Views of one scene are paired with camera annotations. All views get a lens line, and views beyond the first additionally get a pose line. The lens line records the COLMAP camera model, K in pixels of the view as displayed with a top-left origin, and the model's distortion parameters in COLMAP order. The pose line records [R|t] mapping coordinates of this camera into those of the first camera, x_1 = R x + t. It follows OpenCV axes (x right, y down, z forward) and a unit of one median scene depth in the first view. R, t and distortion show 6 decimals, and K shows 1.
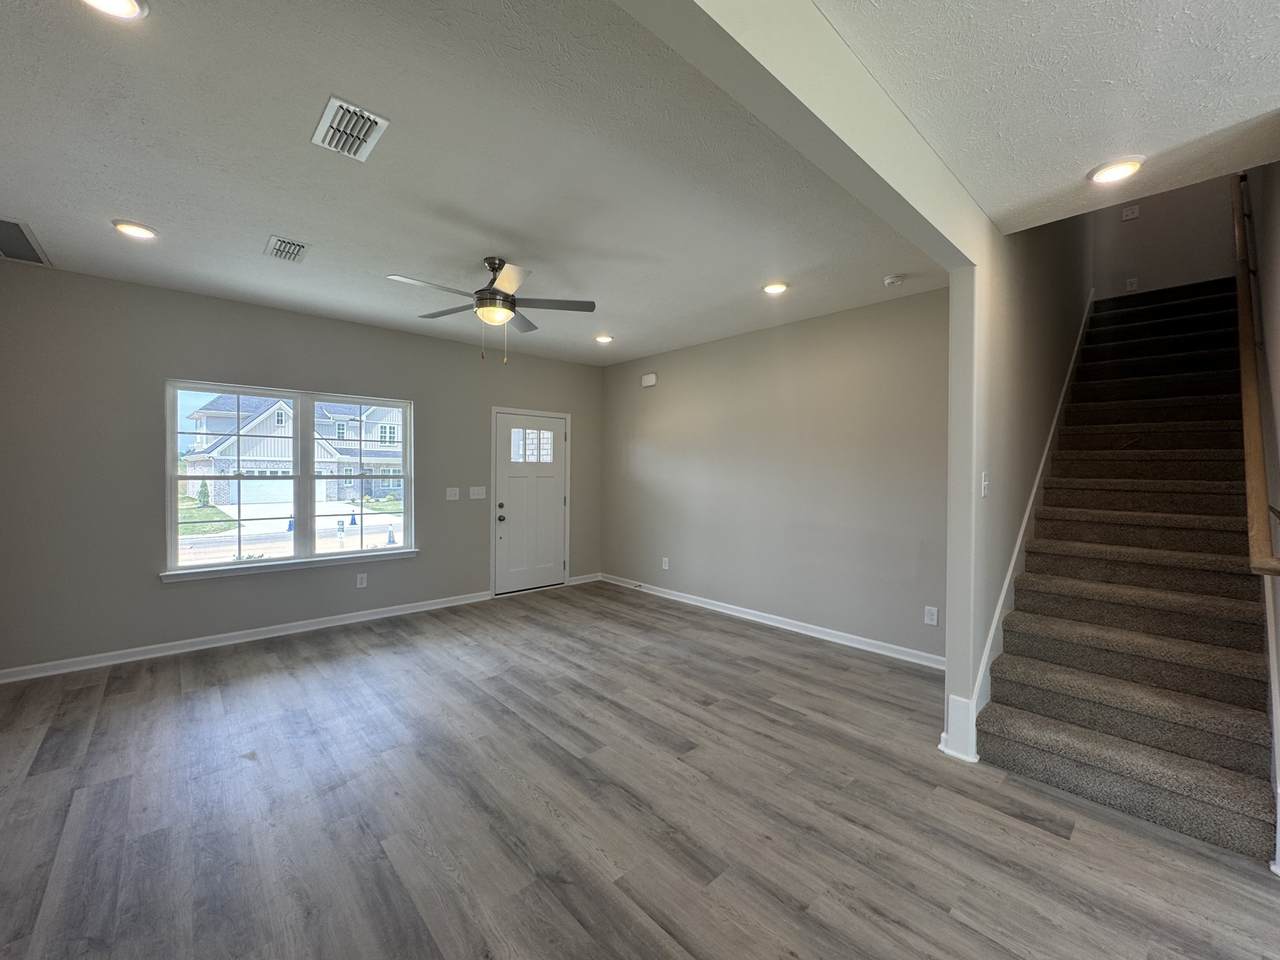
lens RADIAL K [[518.4, 0, 629.4], [0, 518.4, 473.6], [0, 0, 1]] dist [0.001046, -0.000107]
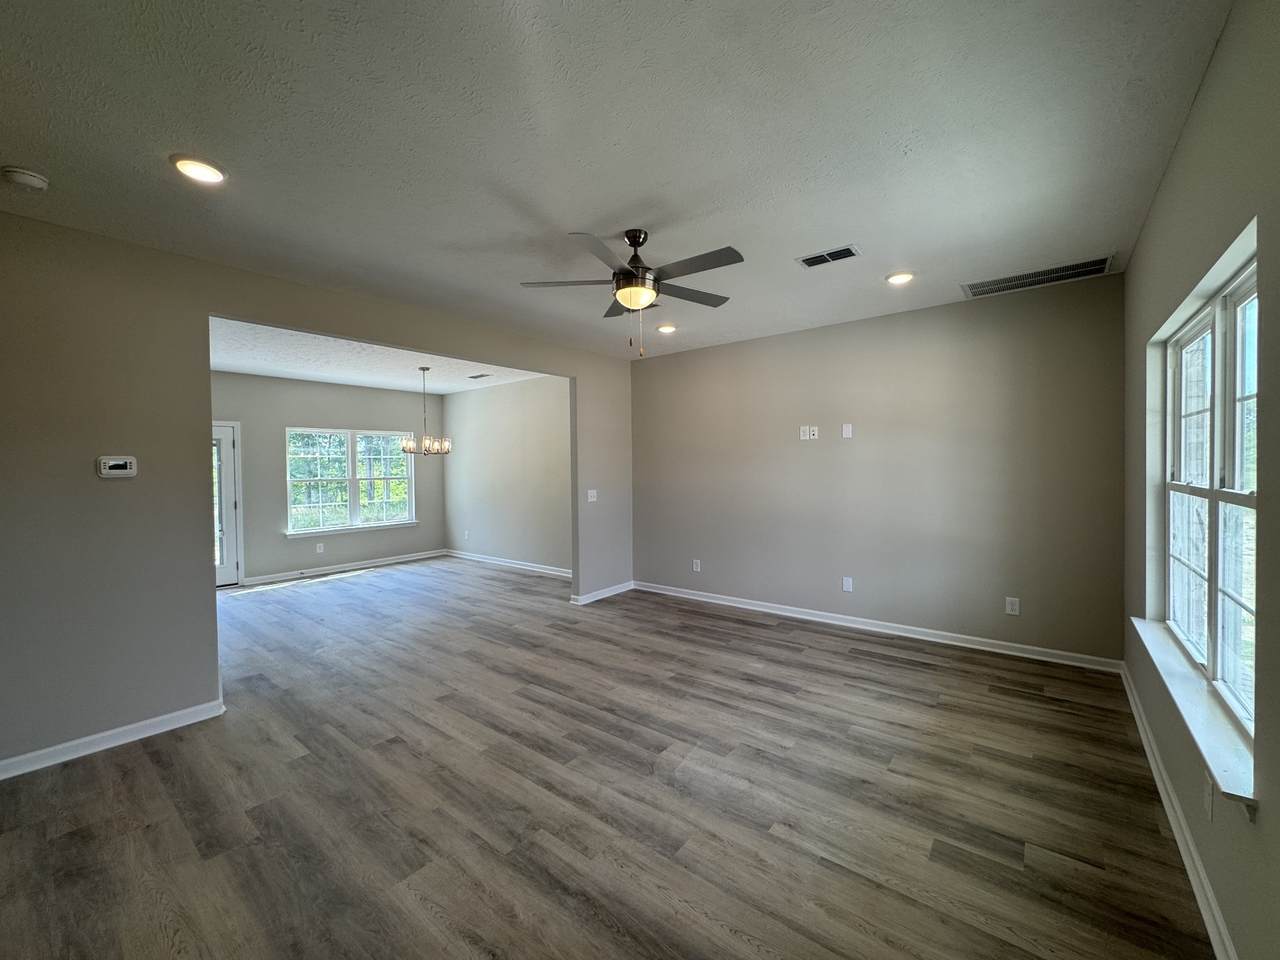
lens RADIAL K [[518.4, 0, 639.3], [0, 518.4, 471.9], [0, 0, 1]] dist [0.001046, -0.000107]
pose [[-0.984888, 0.006507, -0.173072, -0.107061], [0.003684, 0.999855, 0.016626, -0.028240], [0.173155, 0.015737, -0.984769, 1.800417]]
